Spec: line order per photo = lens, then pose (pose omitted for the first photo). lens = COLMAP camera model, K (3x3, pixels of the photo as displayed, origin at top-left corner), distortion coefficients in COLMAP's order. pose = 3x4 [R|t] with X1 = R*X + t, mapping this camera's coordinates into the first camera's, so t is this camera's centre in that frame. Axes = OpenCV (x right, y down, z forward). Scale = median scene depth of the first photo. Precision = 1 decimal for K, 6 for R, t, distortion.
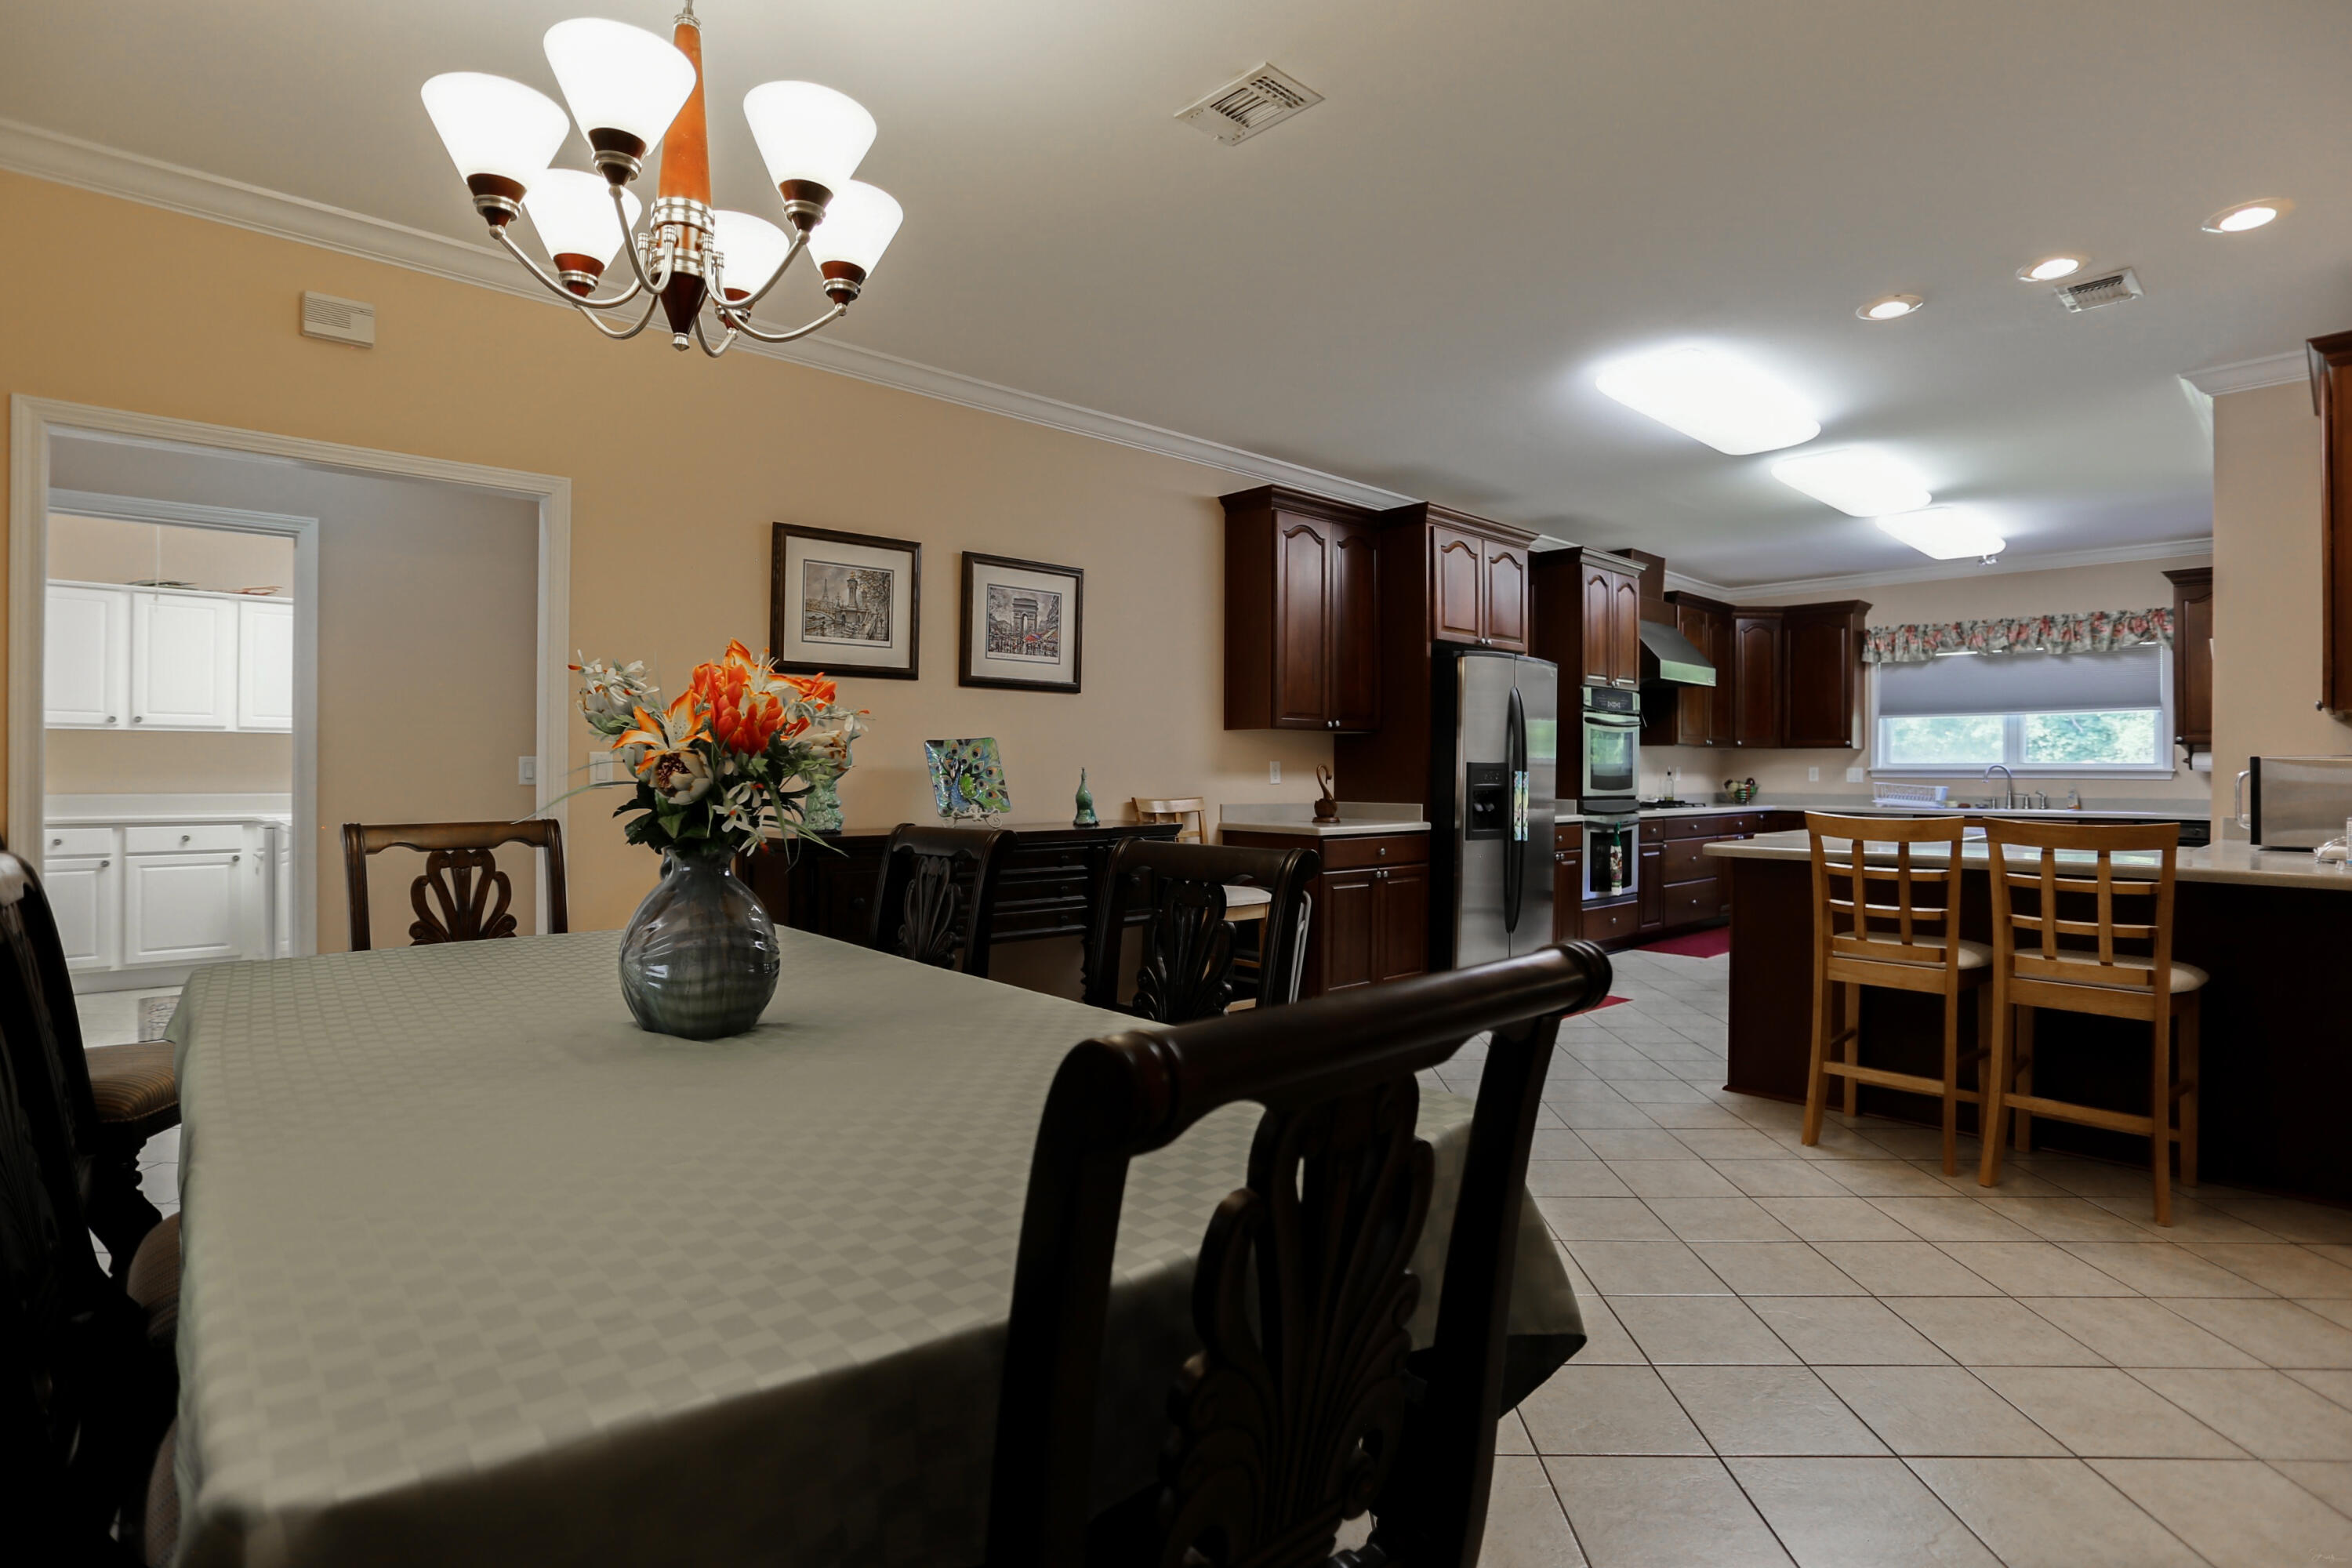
lens RADIAL K [[1147.9, 0, 1174.2], [0, 1147.9, 766.9], [0, 0, 1]] dist [-0.063821, 0.027995]
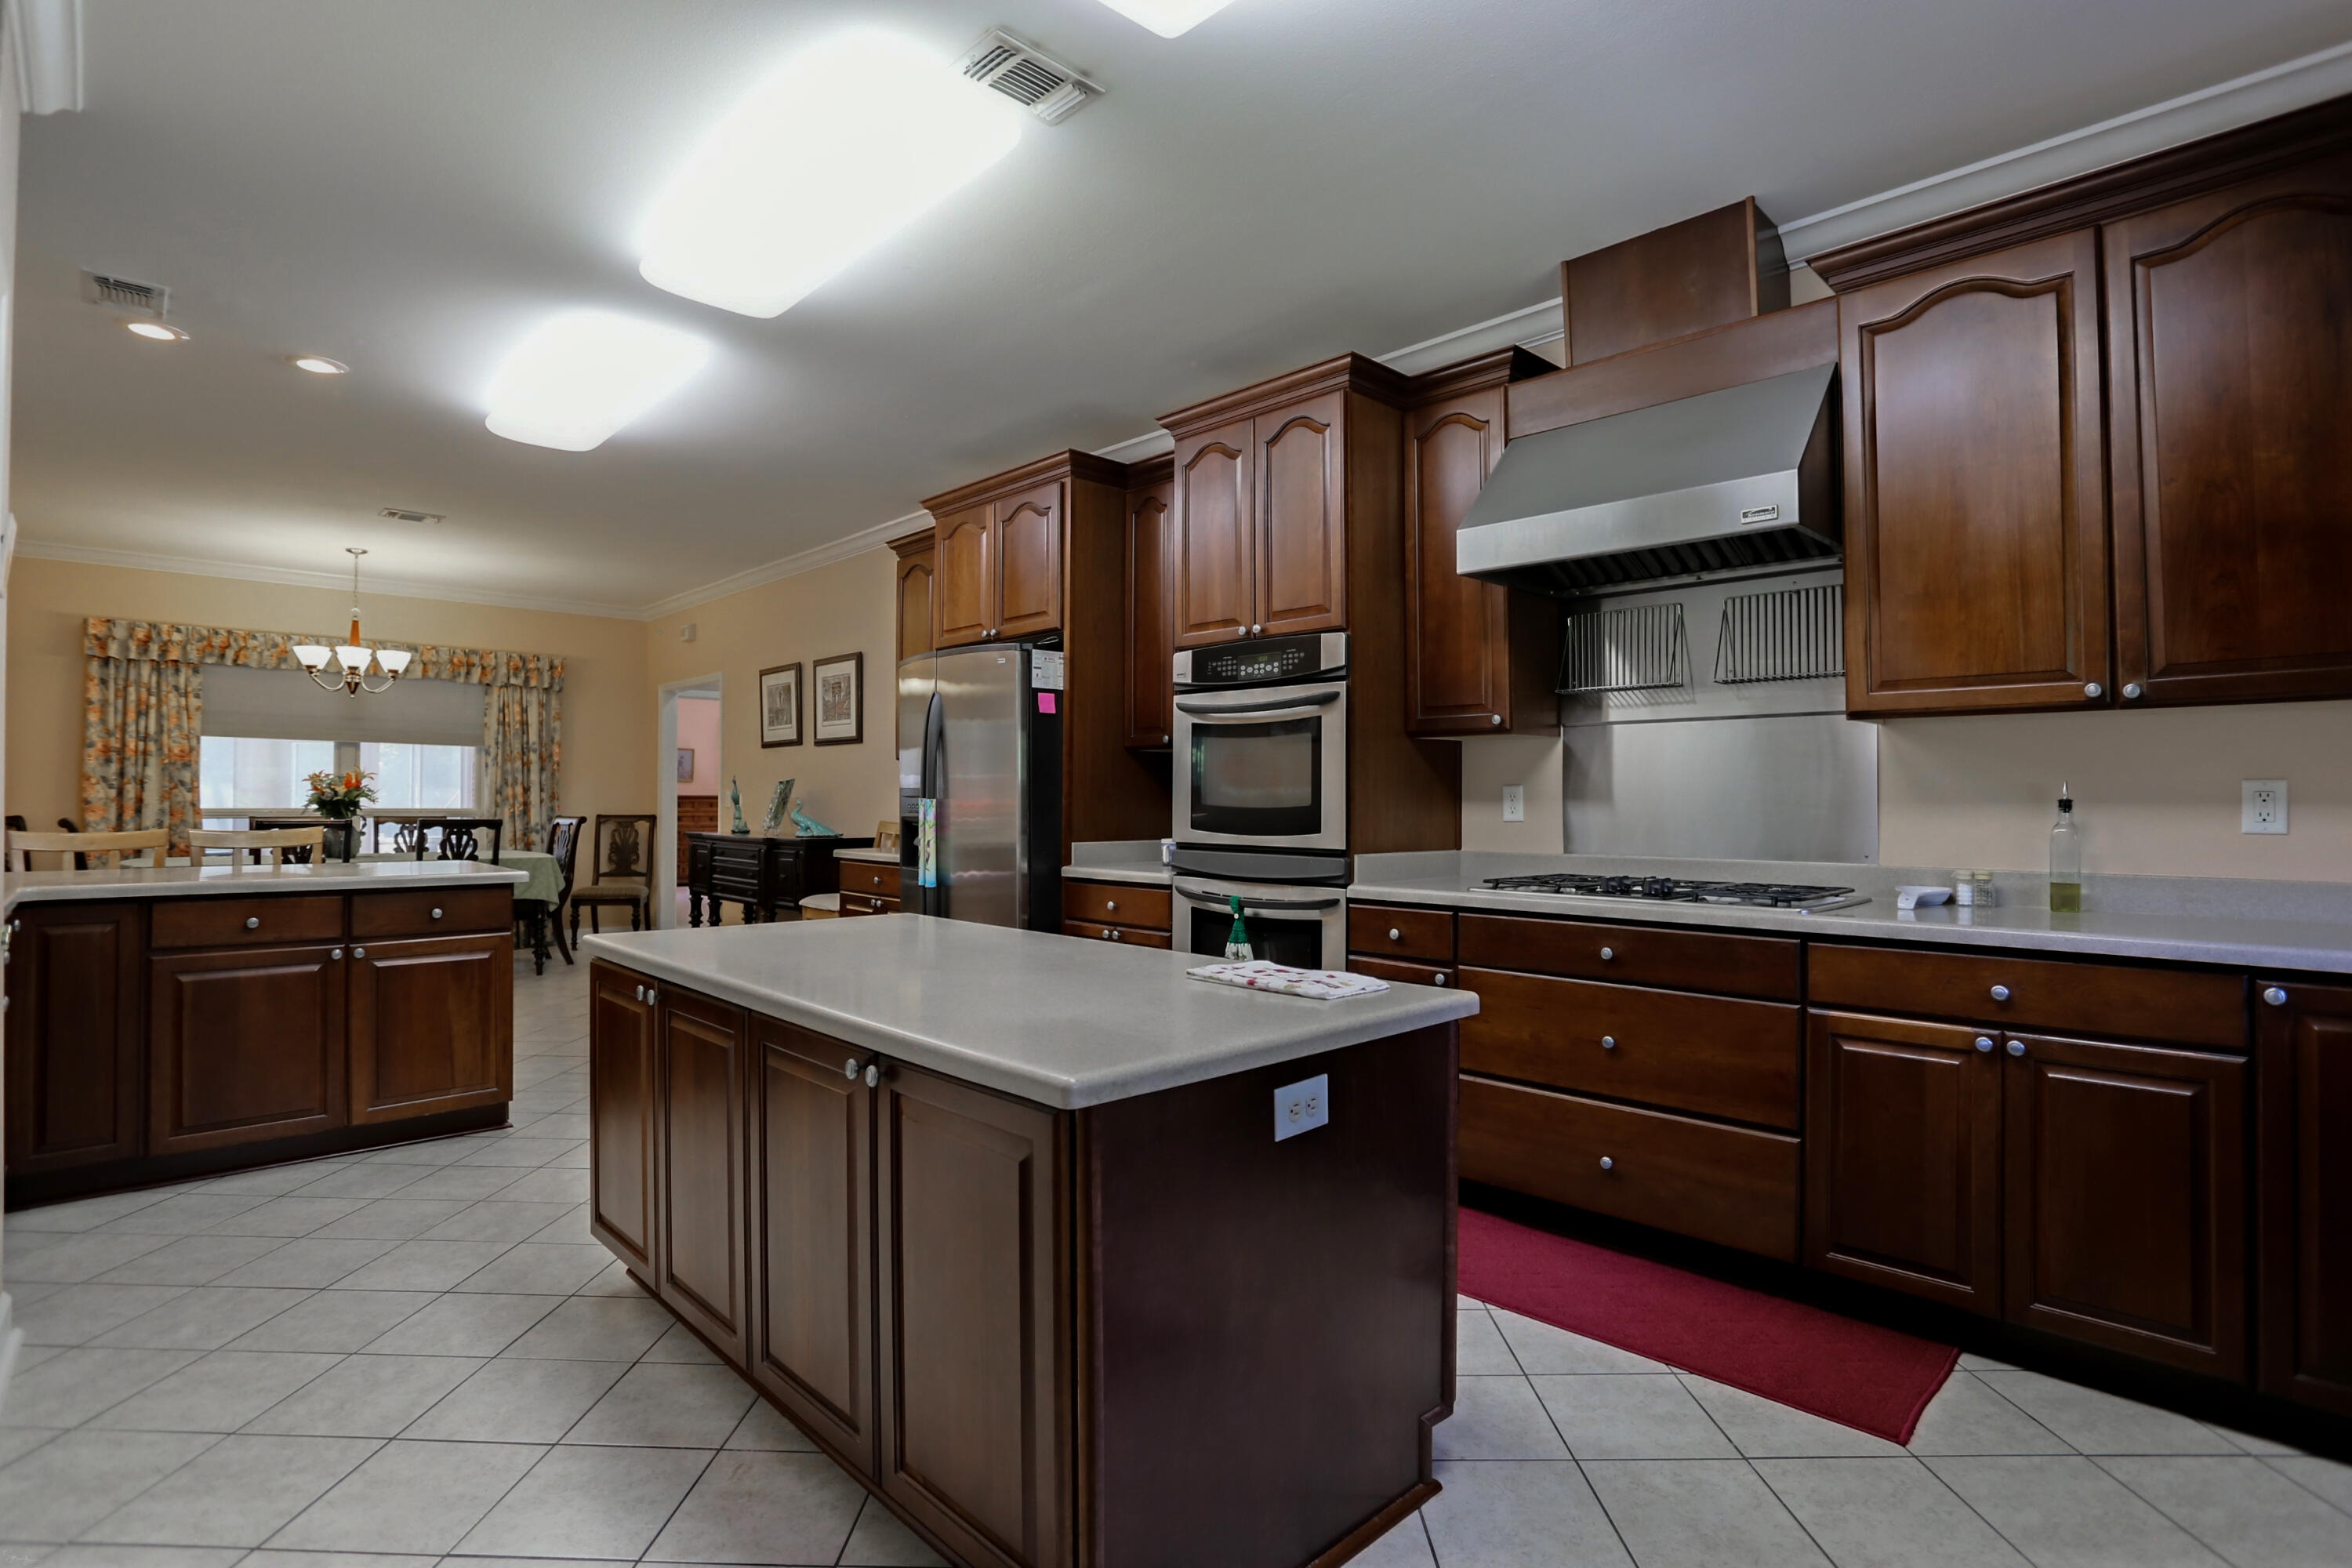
lens RADIAL K [[1162.6, 0, 1171.5], [0, 1162.6, 769.9], [0, 0, 1]] dist [-0.065168, 0.034981]
pose [[0.013003, -0.030419, -0.999453, 1.045957], [0.000116, 0.999537, -0.030420, 0.008092], [0.999915, 0.000280, 0.013001, 1.093968]]
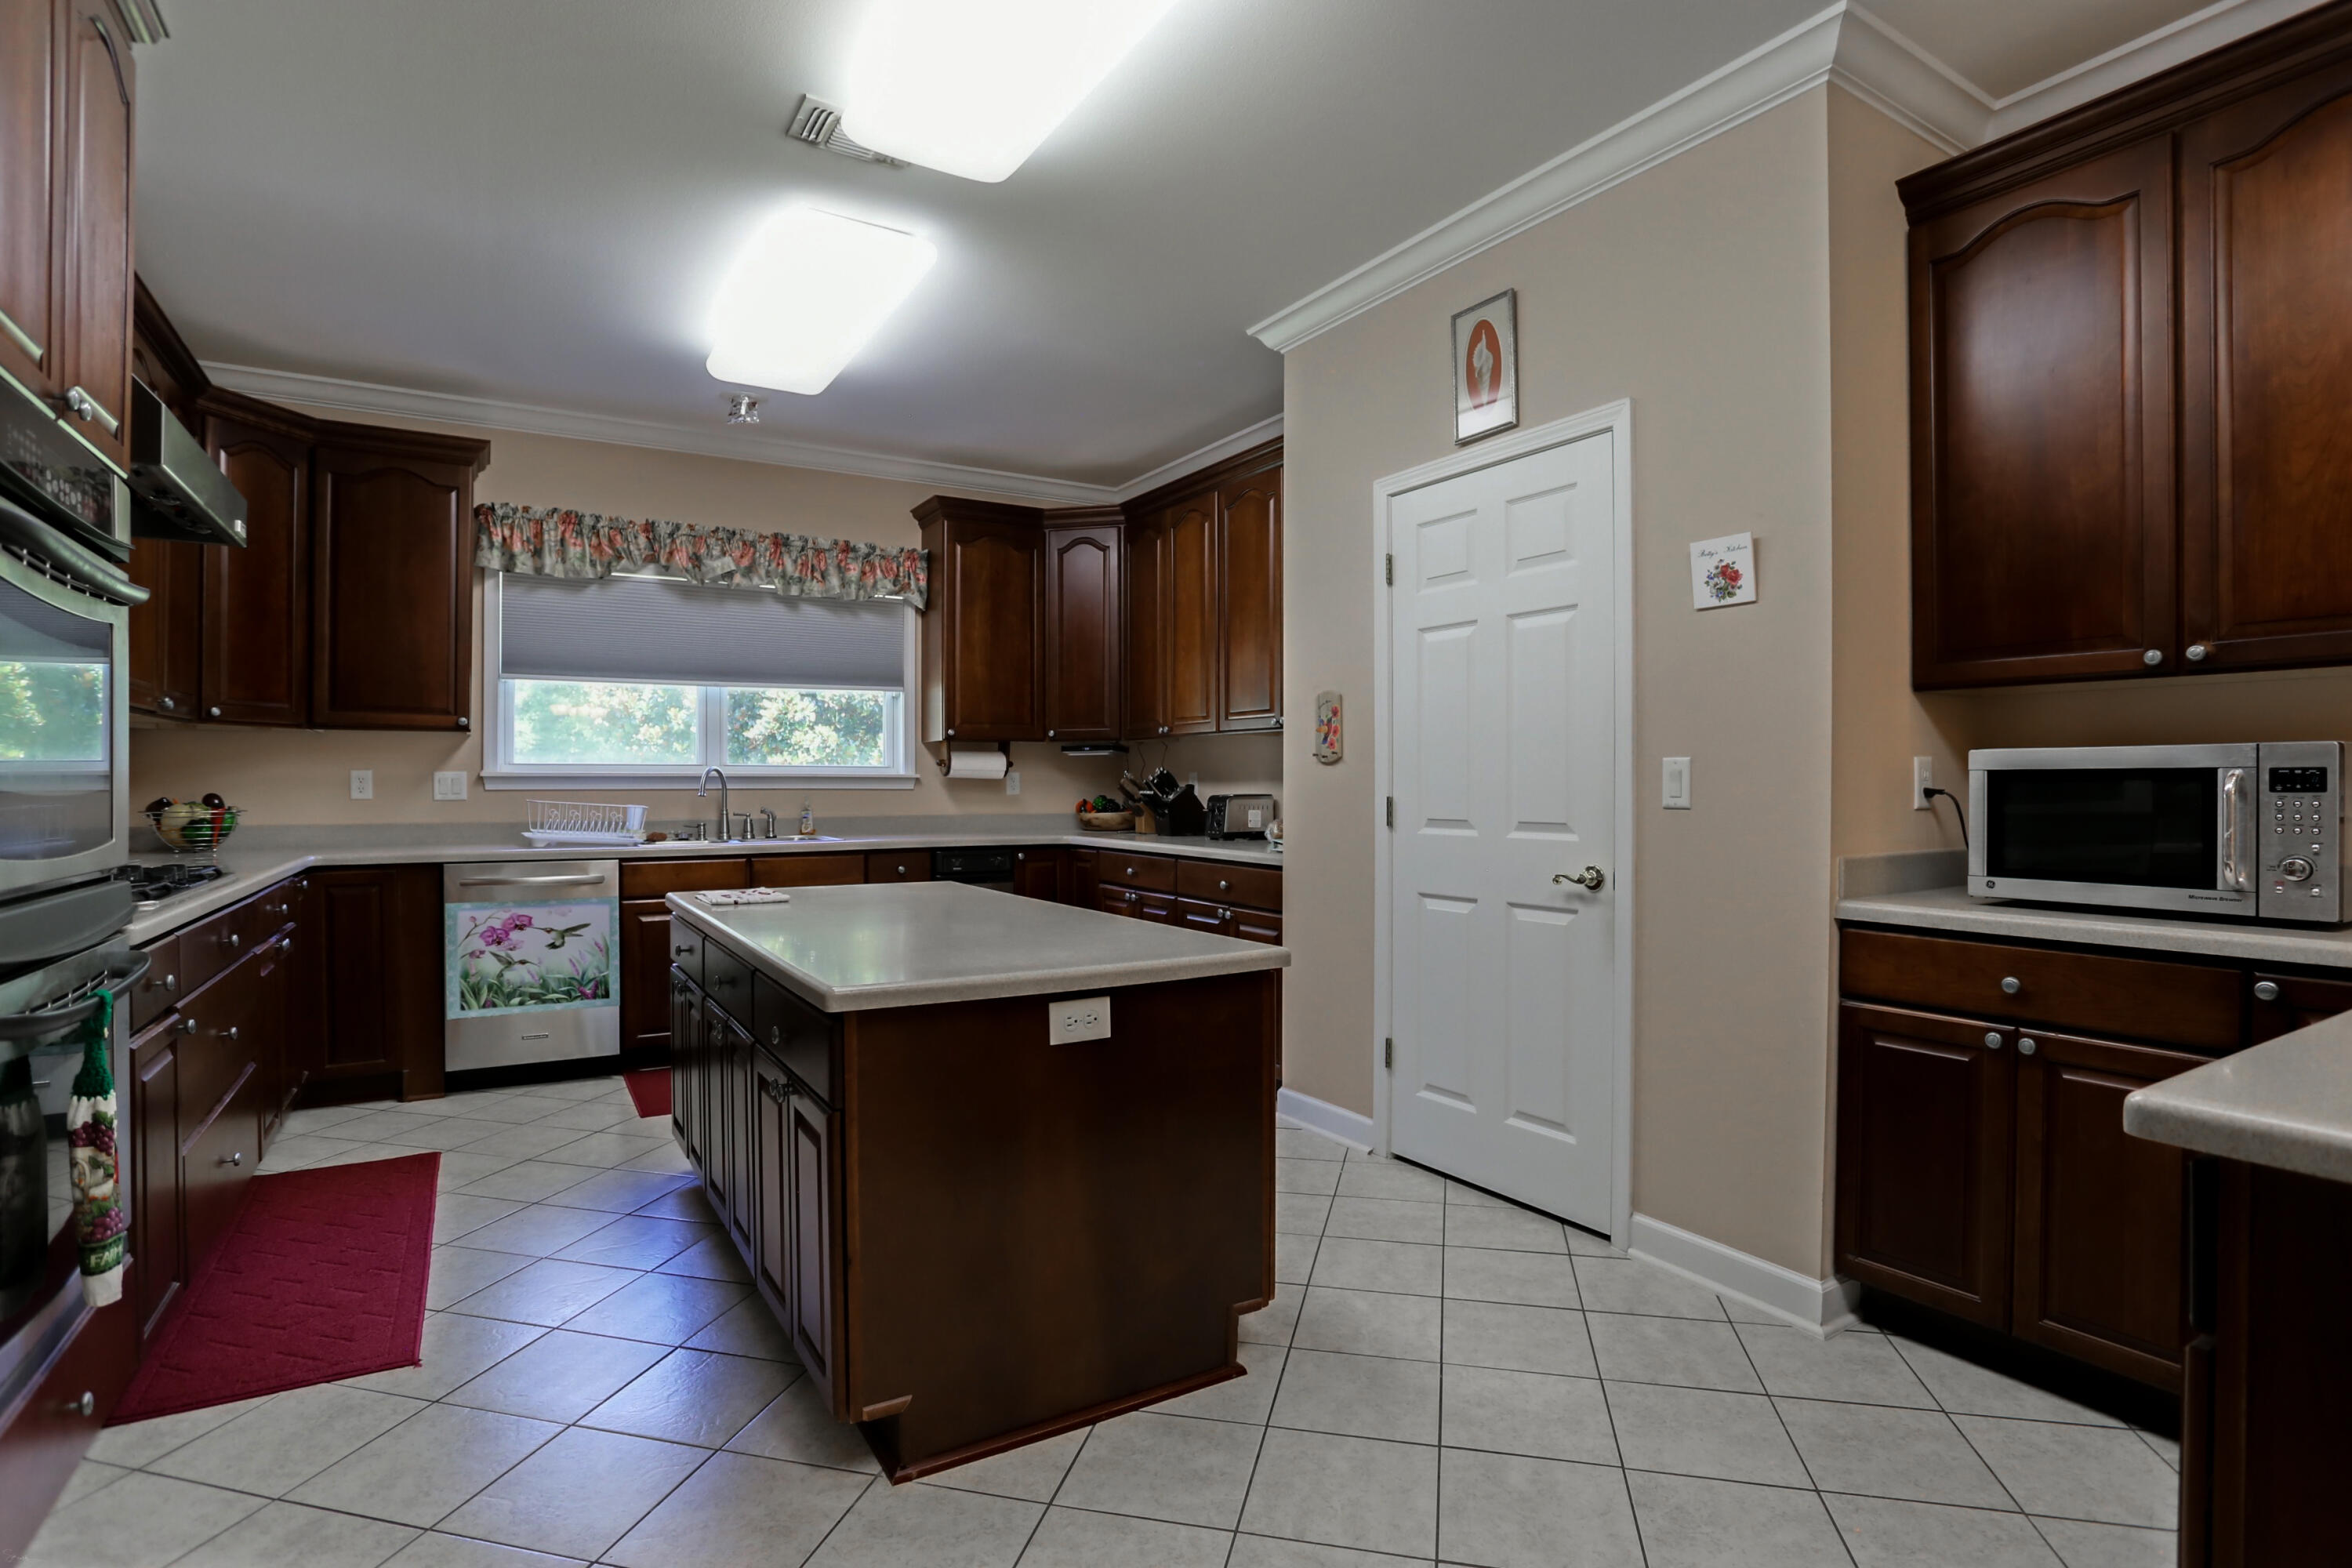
lens RADIAL K [[1180.7, 0, 1164.1], [0, 1180.7, 782.2], [0, 0, 1]] dist [-0.067553, 0.031127]
pose [[0.206092, -0.002336, 0.978530, 0.224561], [-0.003048, 0.999991, 0.003029, 0.004686], [-0.978528, -0.003607, 0.206083, 0.835053]]
